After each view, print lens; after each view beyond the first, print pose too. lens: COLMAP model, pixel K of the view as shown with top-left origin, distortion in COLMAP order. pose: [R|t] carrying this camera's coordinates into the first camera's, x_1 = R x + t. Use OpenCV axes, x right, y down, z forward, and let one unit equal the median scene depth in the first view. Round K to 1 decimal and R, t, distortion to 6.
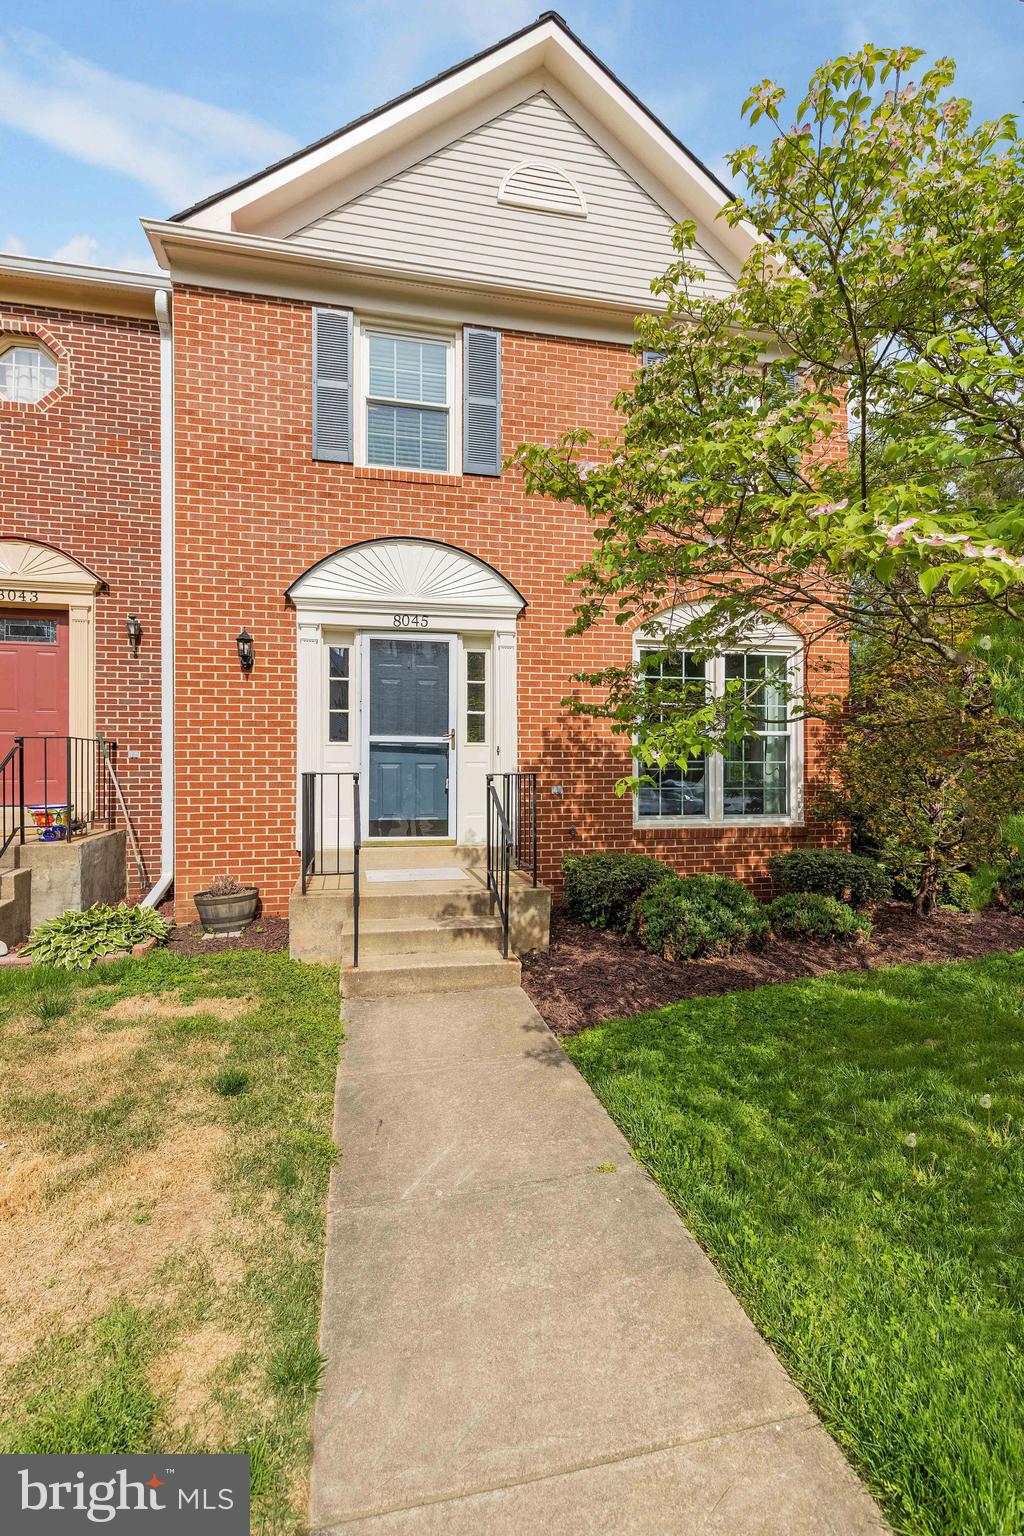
lens RADIAL K [[691.0, 0, 499.1], [0, 691.0, 771.9], [0, 0, 1]] dist [0.010678, 0.000805]
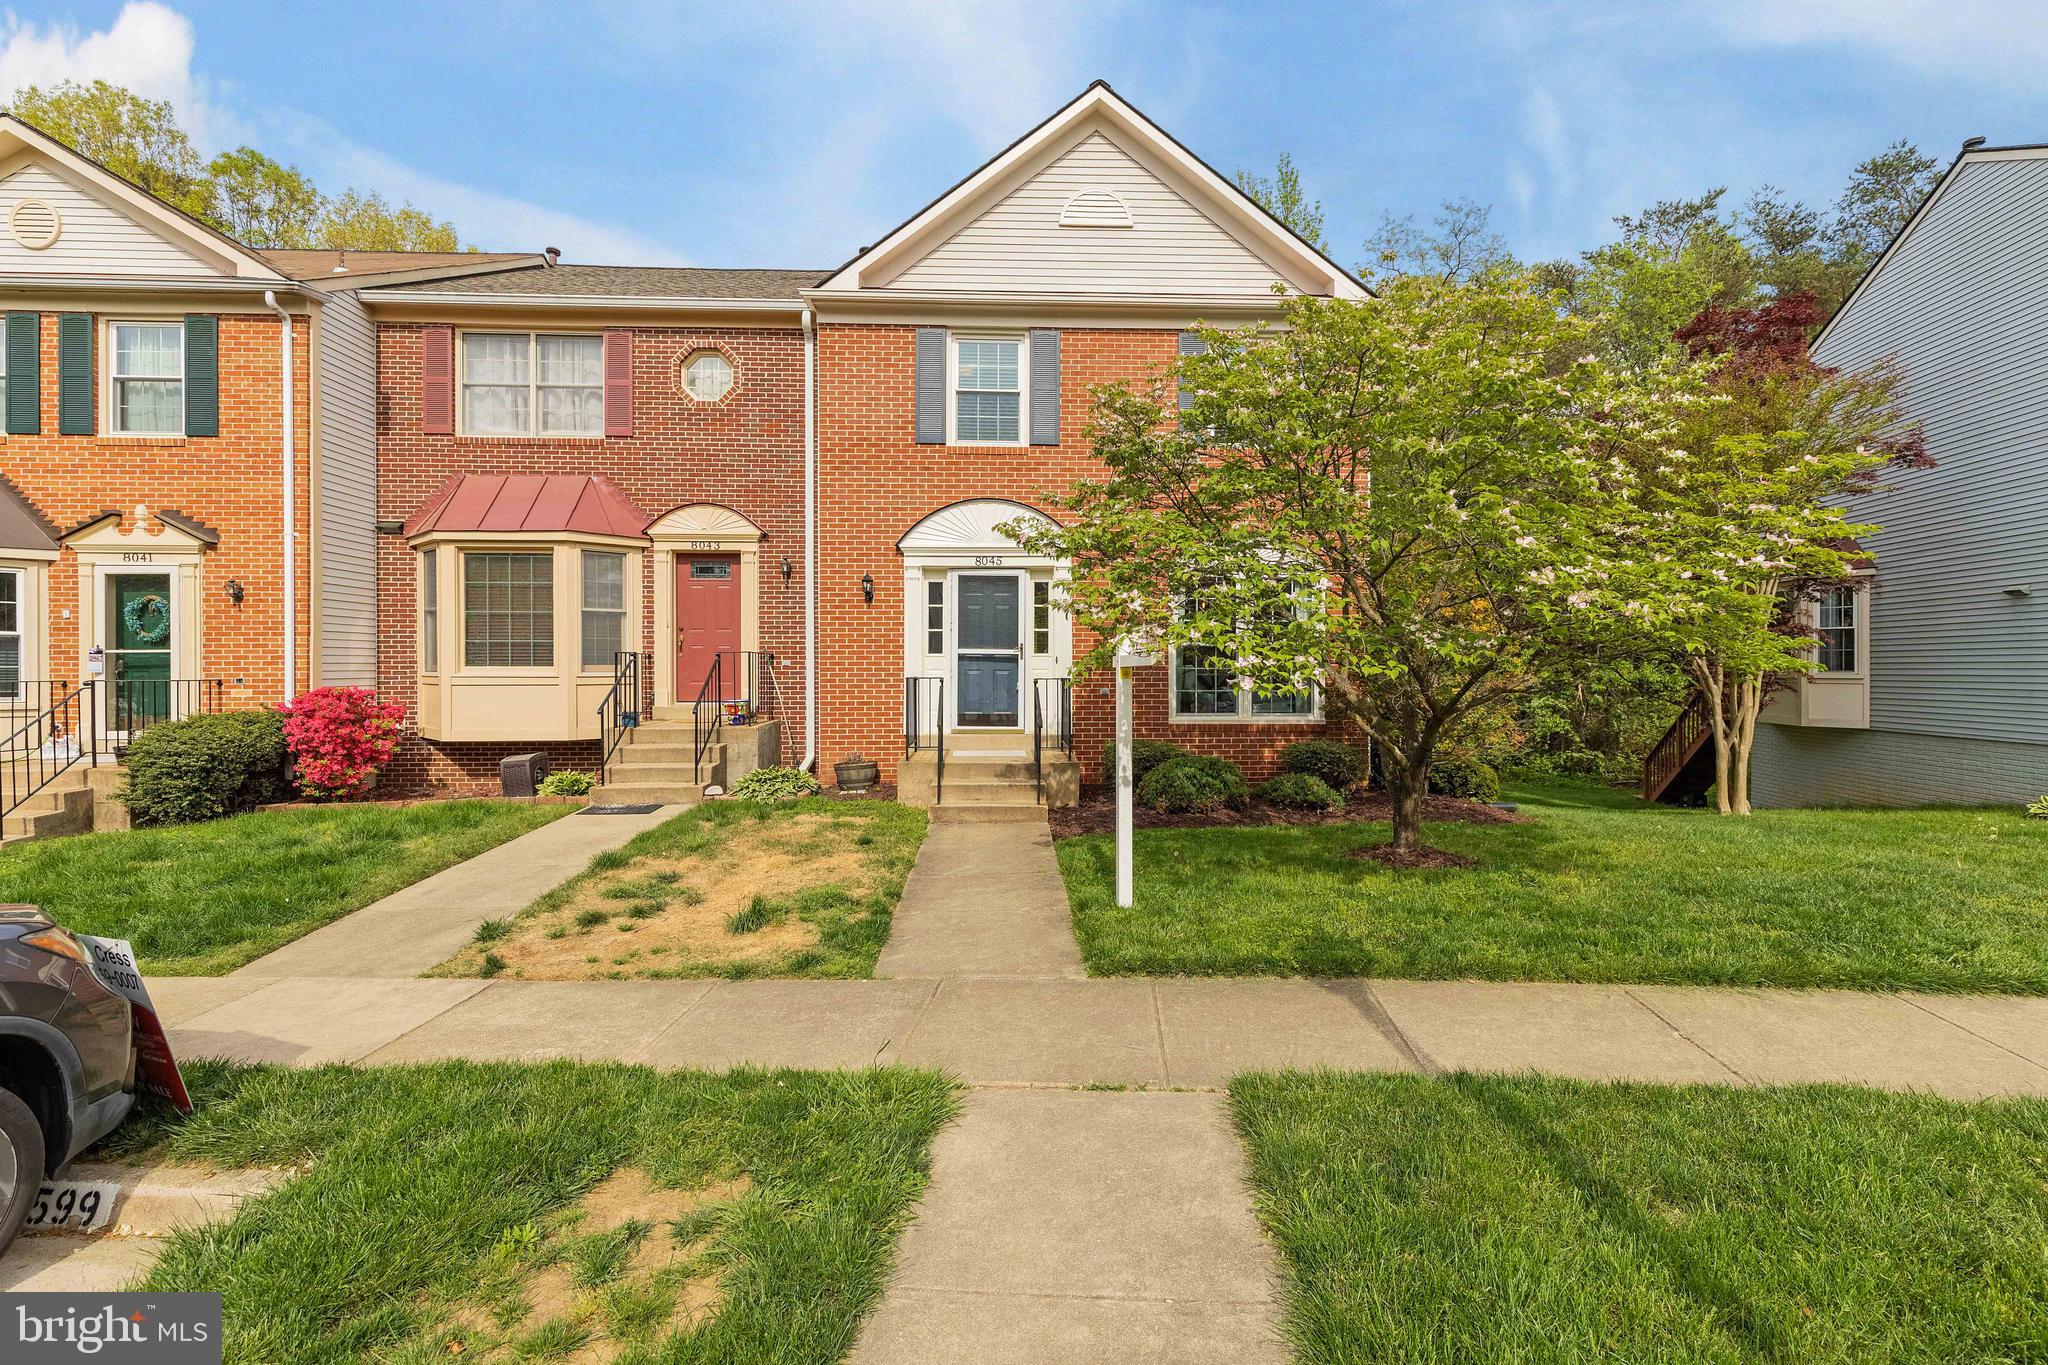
lens RADIAL K [[921.4, 0, 1031.2], [0, 921.4, 681.6], [0, 0, 1]] dist [0.010678, 0.000805]
pose [[0.986197, 0.001918, -0.165565, 0.235212], [-0.000780, 0.999976, 0.006937, -0.002683], [0.165574, -0.006712, 0.986175, -0.689799]]
